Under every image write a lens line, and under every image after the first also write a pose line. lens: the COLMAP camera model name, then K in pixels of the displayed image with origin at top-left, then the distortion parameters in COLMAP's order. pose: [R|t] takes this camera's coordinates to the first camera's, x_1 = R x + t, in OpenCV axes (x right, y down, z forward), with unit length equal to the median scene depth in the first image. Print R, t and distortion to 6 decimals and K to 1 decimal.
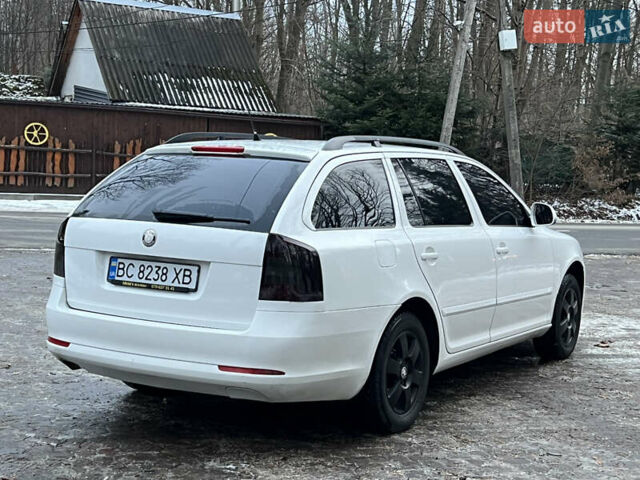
lens RADIAL K [[1077.4, 0, 320.4], [0, 1077.4, 239.8], [0, 0, 1]] dist [0.205040, -0.302818]
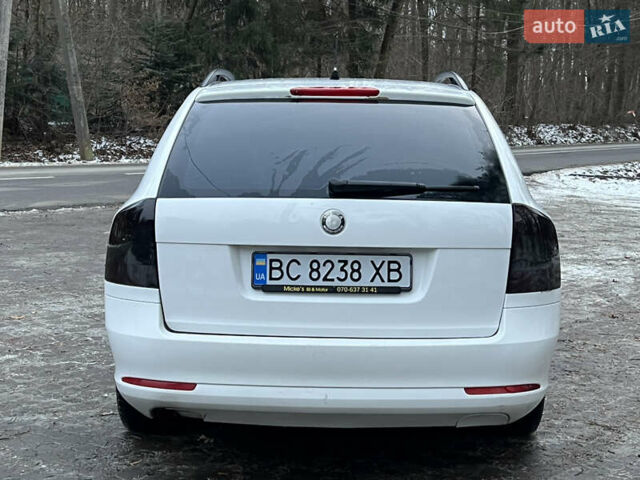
lens RADIAL K [[1077.4, 0, 320.4], [0, 1077.4, 239.8], [0, 0, 1]] dist [0.205040, -0.302818]
pose [[0.863673, -0.085607, 0.496731, -0.511926], [0.056425, 0.995698, 0.073492, -0.041718], [-0.500885, -0.035445, 0.864788, 0.396905]]
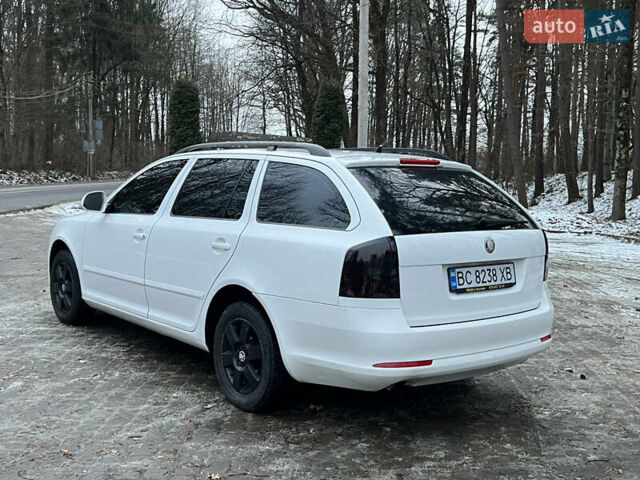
lens RADIAL K [[759.0, 0, 321.1], [0, 759.0, 239.8], [0, 0, 1]] dist [0.095286, -0.027081]
pose [[0.334752, -0.113734, 0.935417, -0.947324], [0.055791, 0.993340, 0.100811, -0.095625], [-0.940653, 0.018441, 0.338868, 0.893769]]
